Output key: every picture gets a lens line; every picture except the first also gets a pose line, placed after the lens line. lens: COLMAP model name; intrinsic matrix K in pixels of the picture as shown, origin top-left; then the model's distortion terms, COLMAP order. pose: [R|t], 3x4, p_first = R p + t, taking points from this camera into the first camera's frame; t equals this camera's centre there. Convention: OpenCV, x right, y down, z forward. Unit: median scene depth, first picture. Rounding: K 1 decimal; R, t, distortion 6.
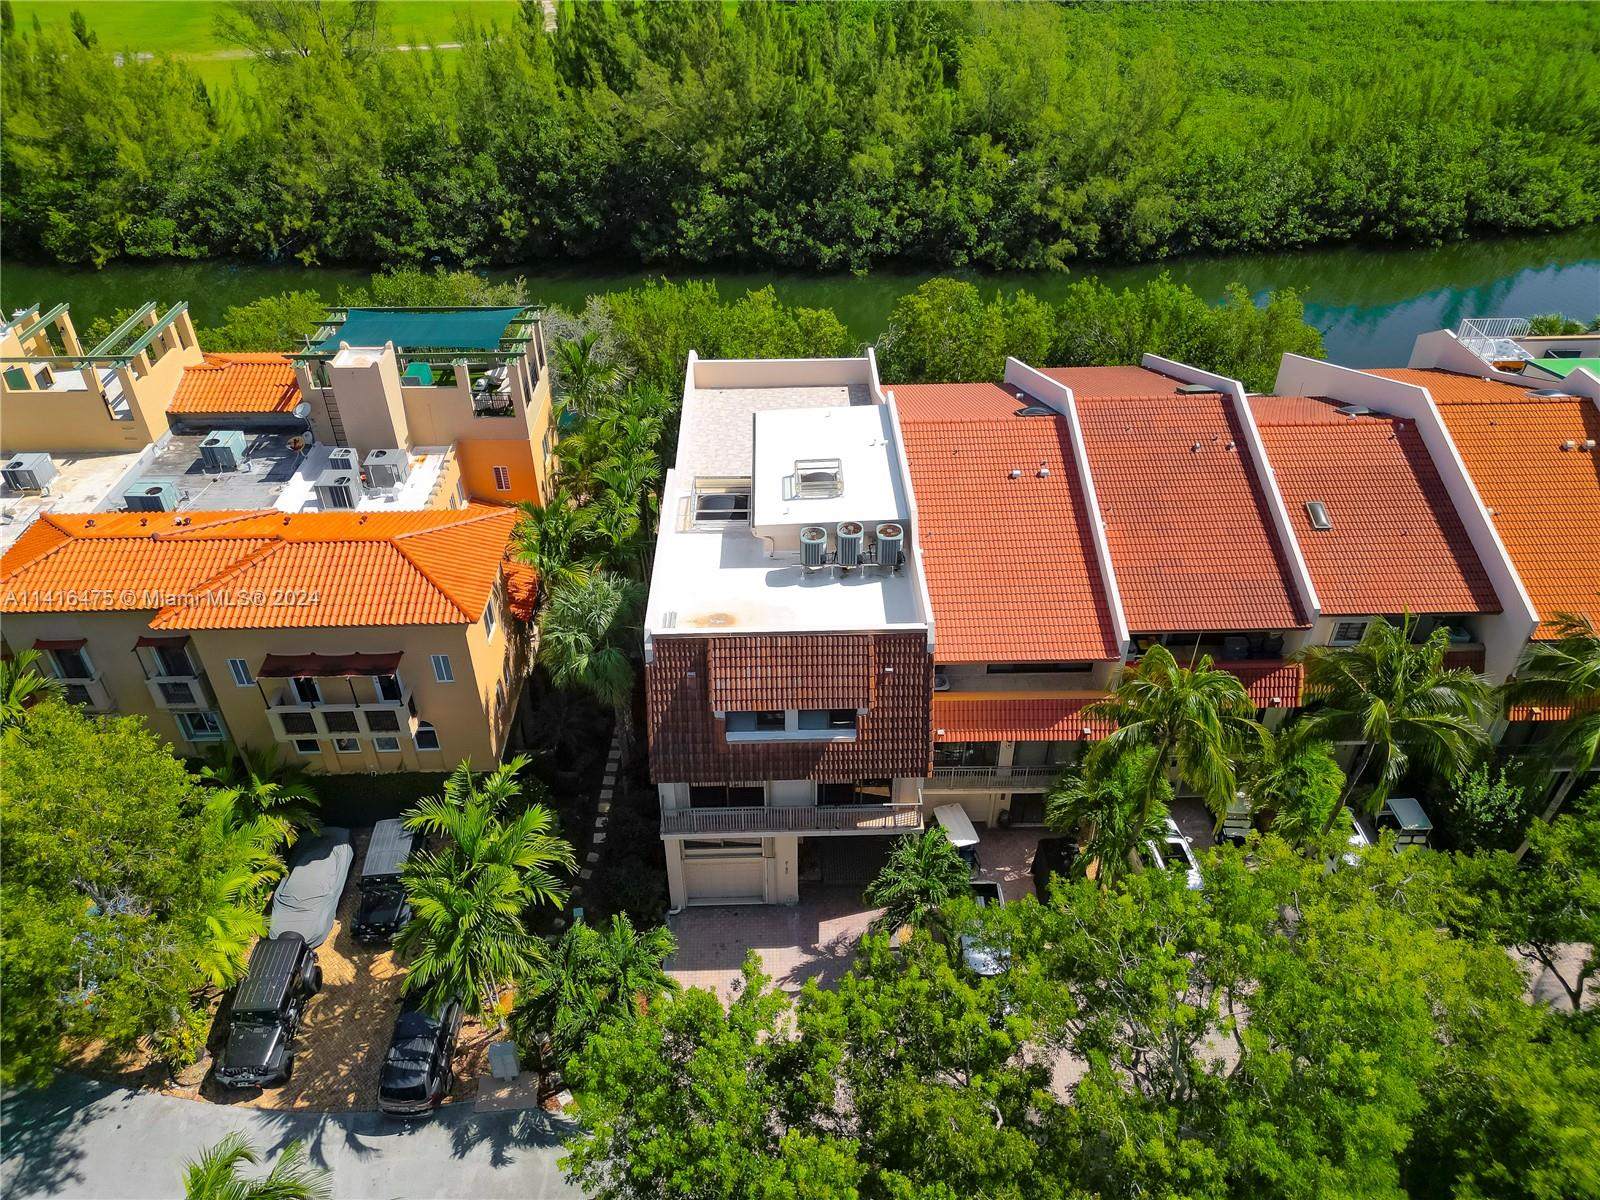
lens RADIAL K [[1117.9, 0, 800.0], [0, 1117.9, 600.0], [0, 0, 1]] dist [0.055462, -0.051916]
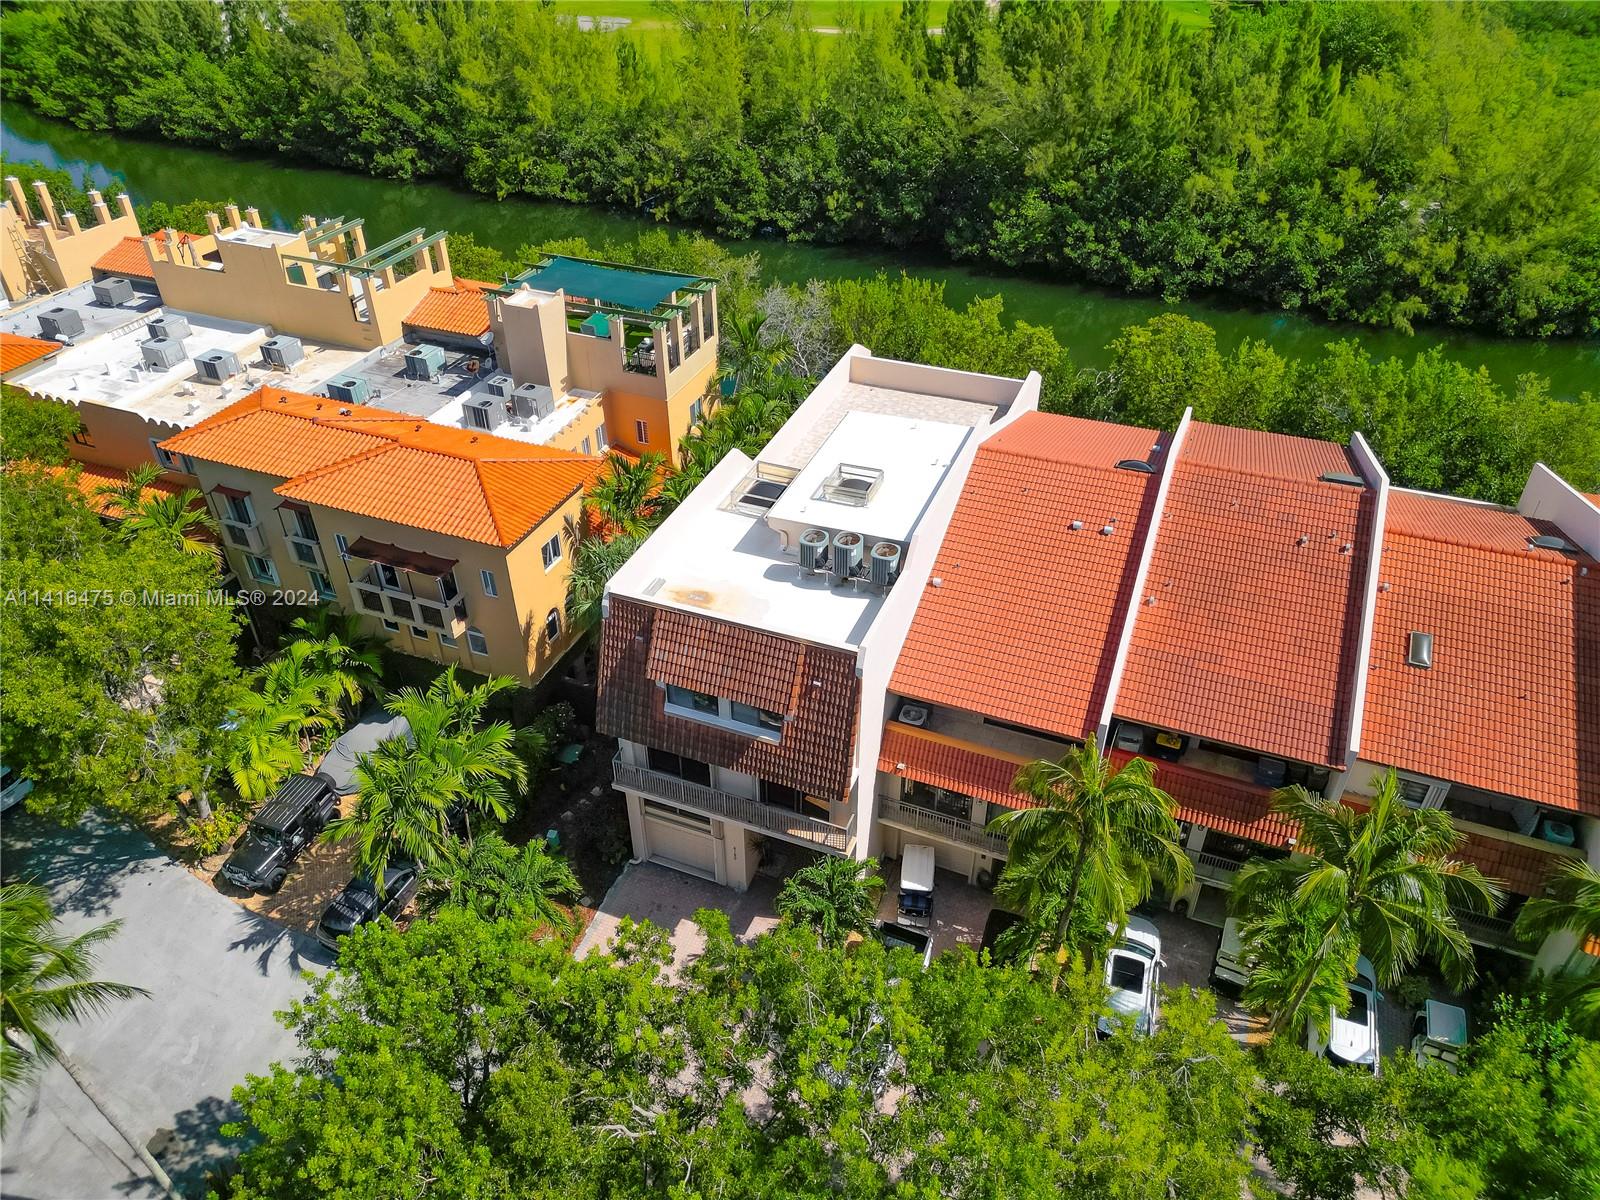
lens RADIAL K [[1117.9, 0, 800.0], [0, 1117.9, 600.0], [0, 0, 1]] dist [0.055462, -0.051916]
pose [[0.918997, 0.234488, -0.316954, 0.127357], [-0.233159, 0.971501, 0.042696, -0.016863], [0.317933, 0.034663, 0.947479, 0.020759]]
